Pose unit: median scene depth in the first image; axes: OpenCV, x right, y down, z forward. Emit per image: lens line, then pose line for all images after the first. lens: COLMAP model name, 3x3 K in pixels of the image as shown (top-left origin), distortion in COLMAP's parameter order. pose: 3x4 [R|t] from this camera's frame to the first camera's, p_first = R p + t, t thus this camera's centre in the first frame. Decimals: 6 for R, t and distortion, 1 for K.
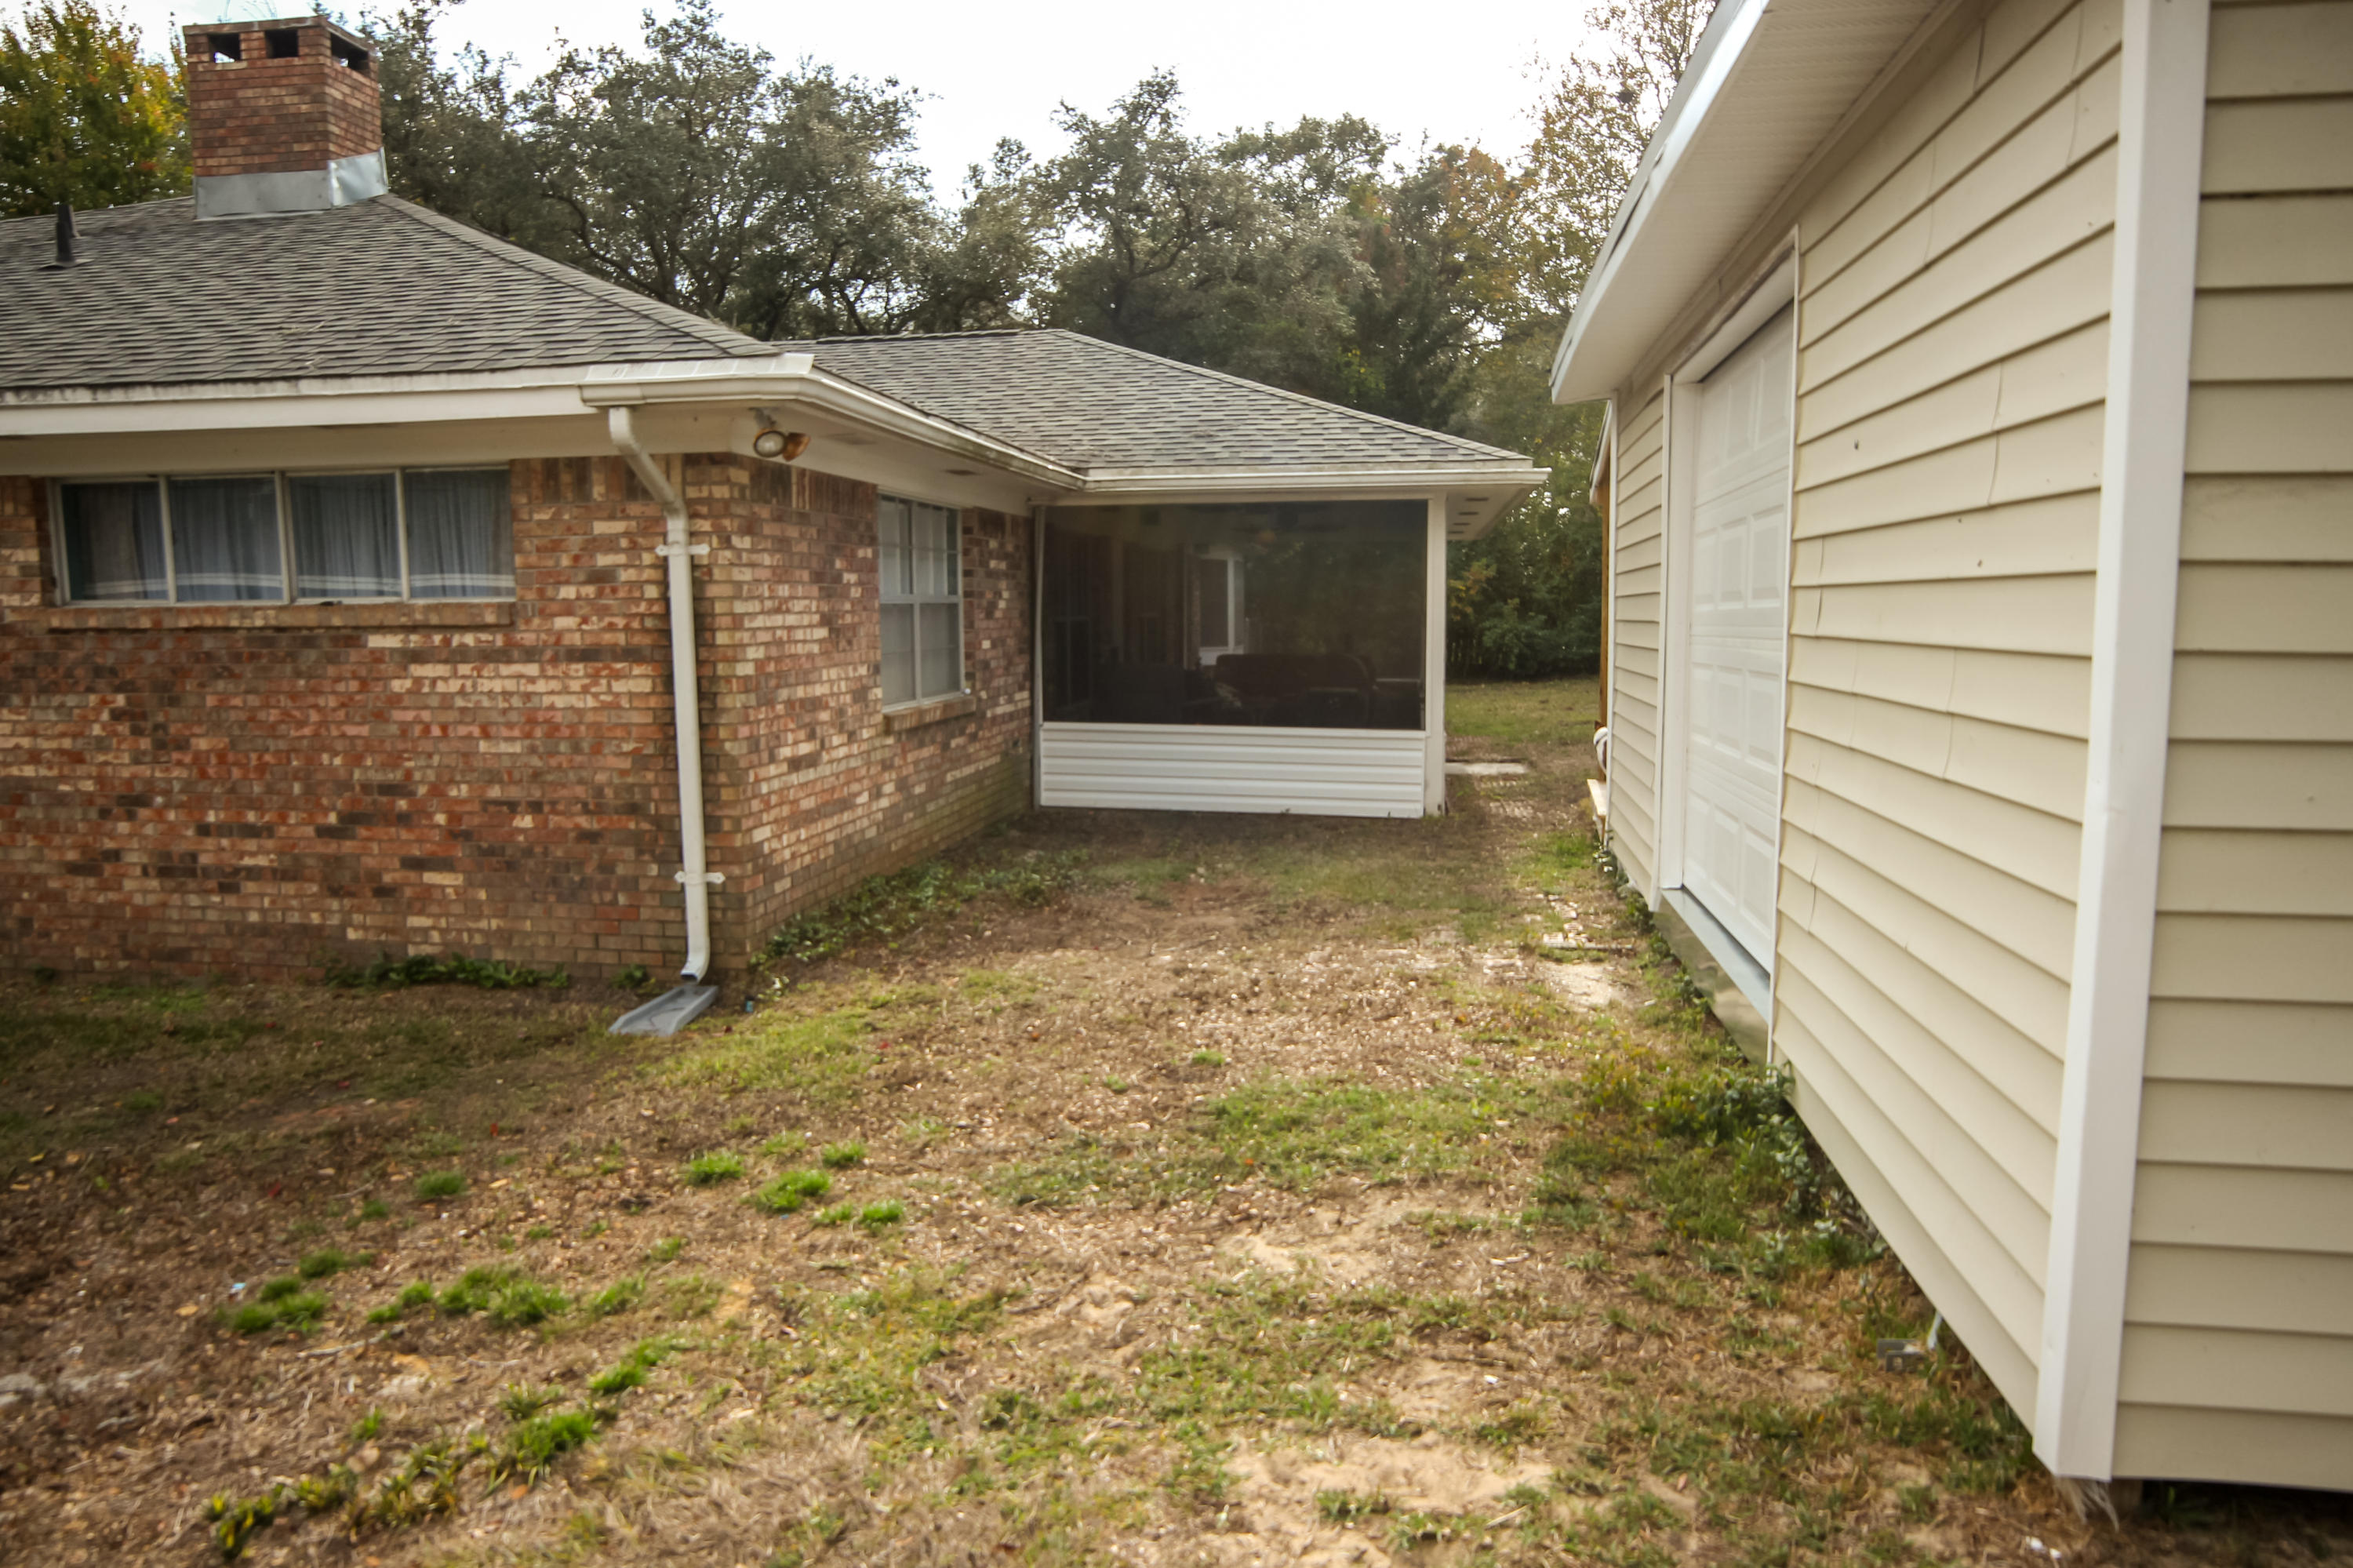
lens RADIAL K [[1525.4, 0, 1176.5], [0, 1525.4, 784.0], [0, 0, 1]] dist [-0.073523, 0.053454]
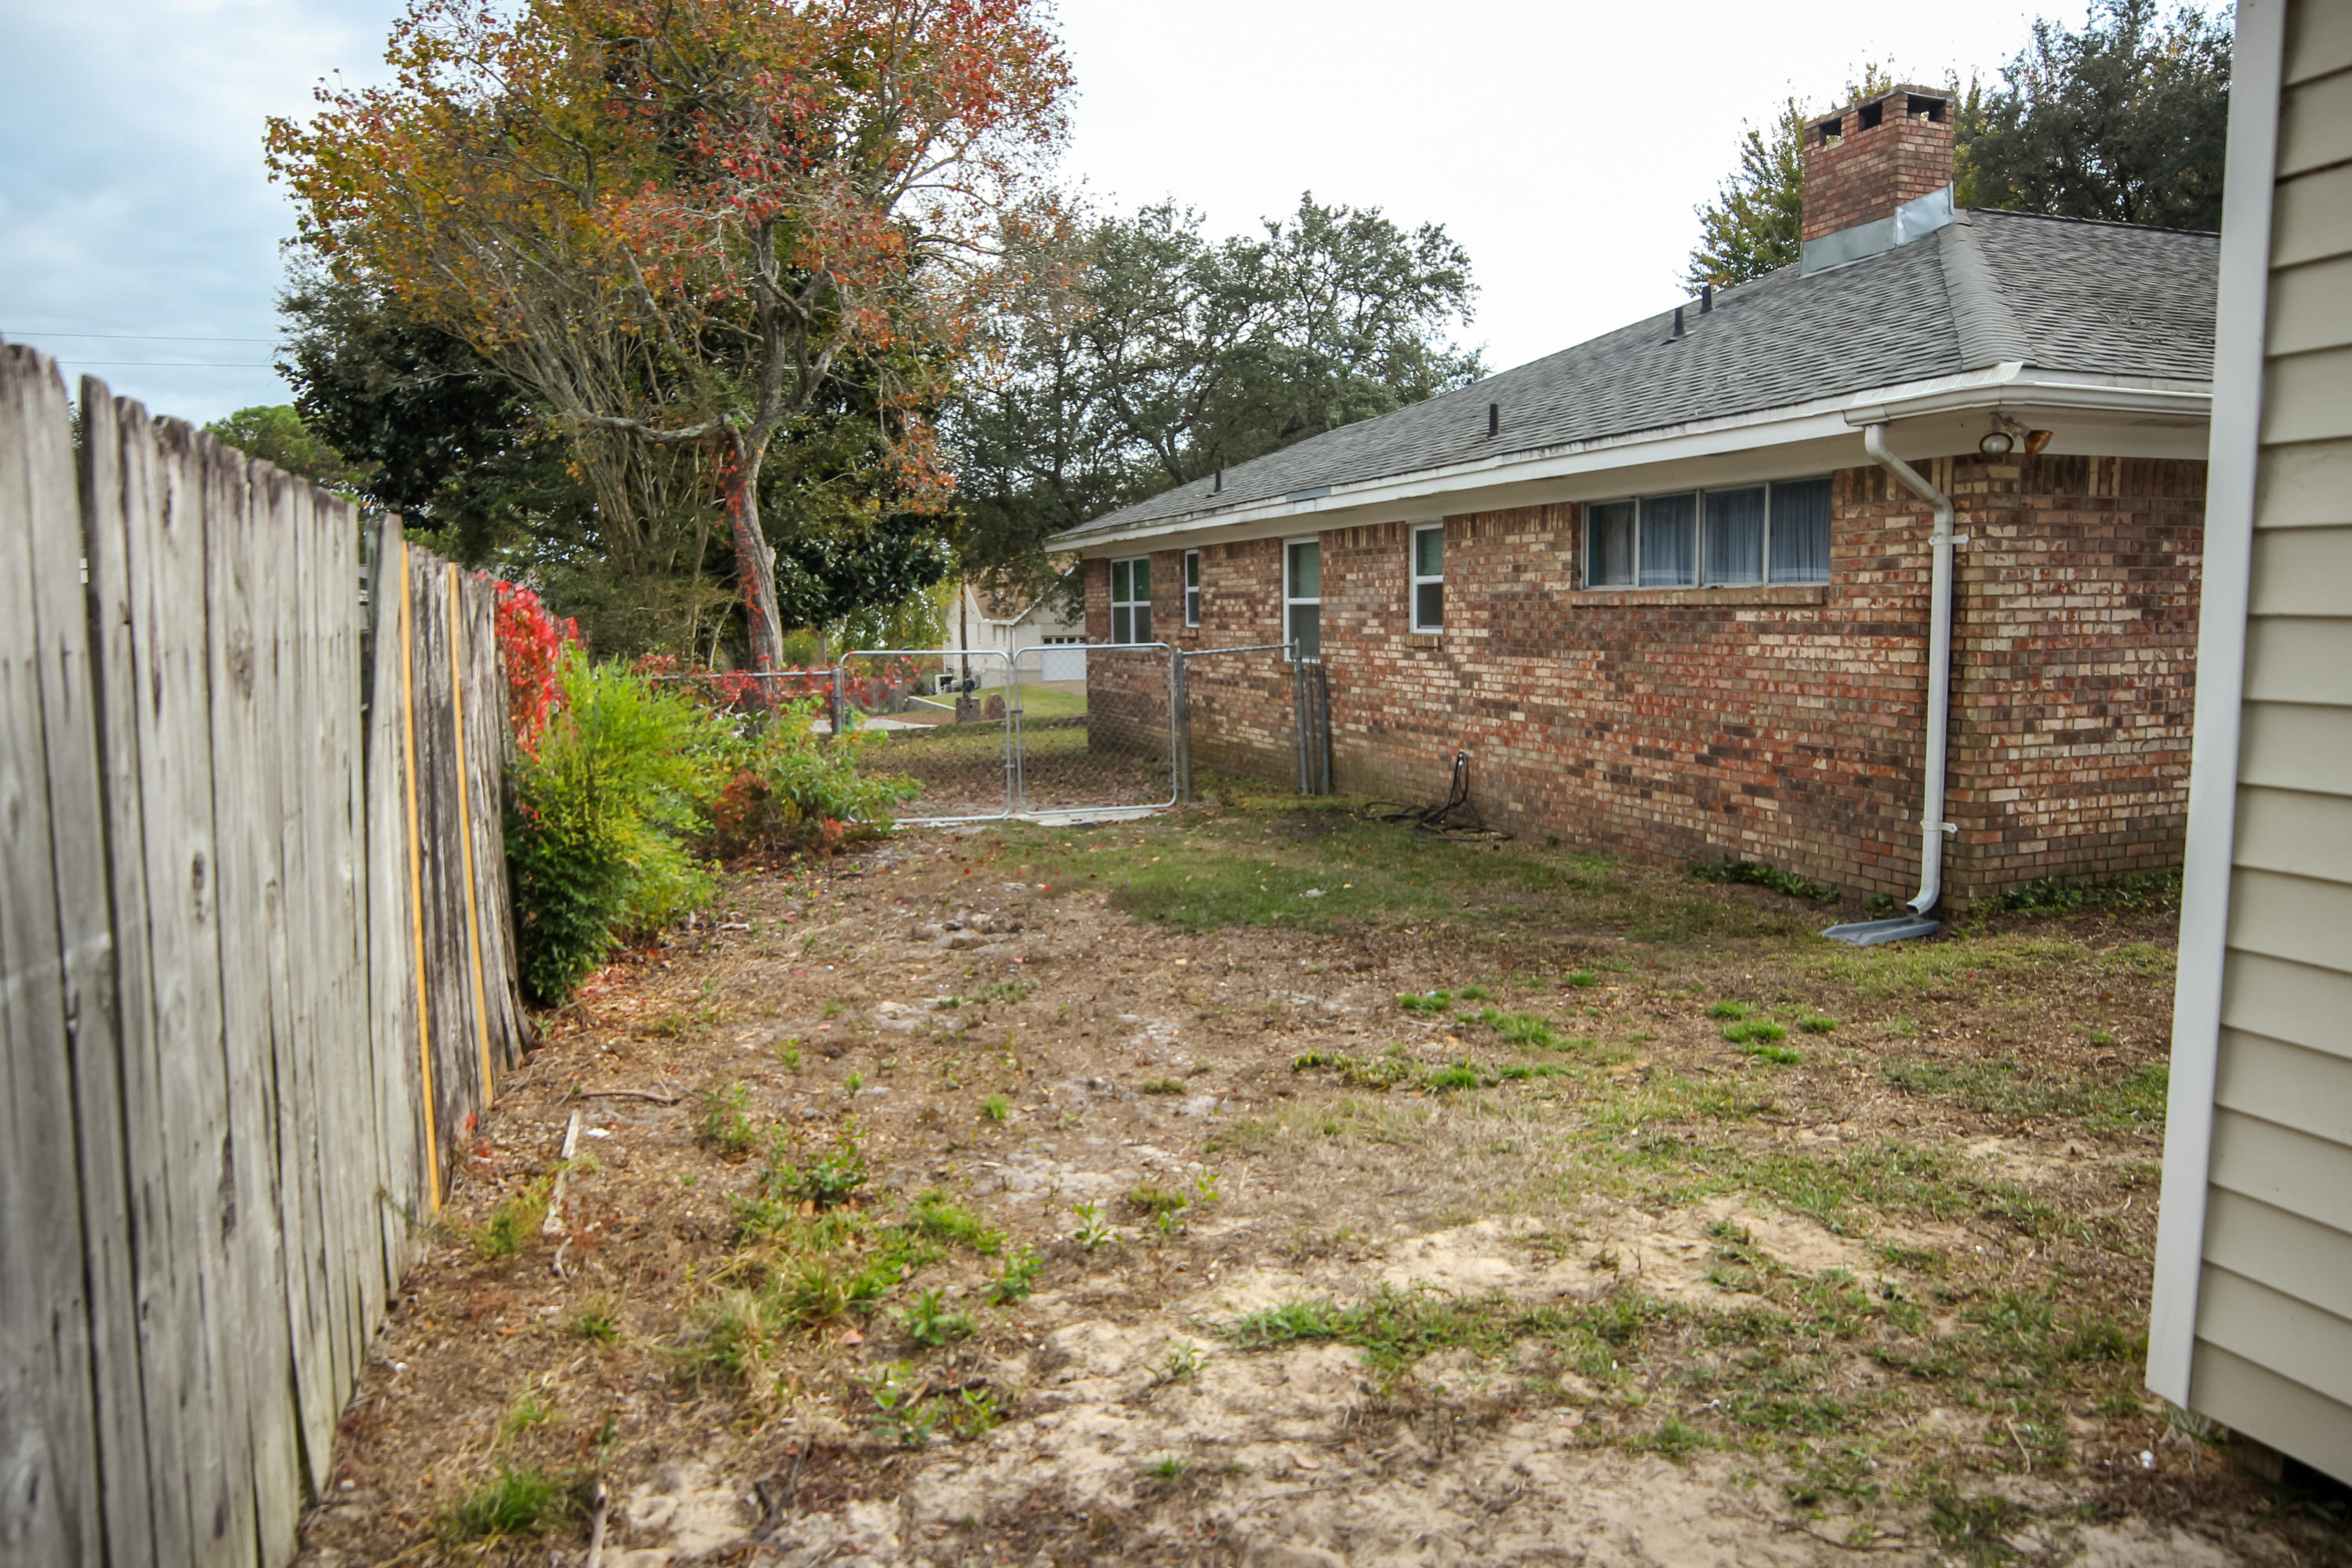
lens RADIAL K [[1524.7, 0, 1176.0], [0, 1524.7, 784.0], [0, 0, 1]] dist [-0.073523, 0.053454]
pose [[0.472211, 0.101528, -0.875619, 0.398628], [-0.092779, 0.993552, 0.065168, 0.009658], [0.876589, 0.050466, 0.478586, -0.050167]]
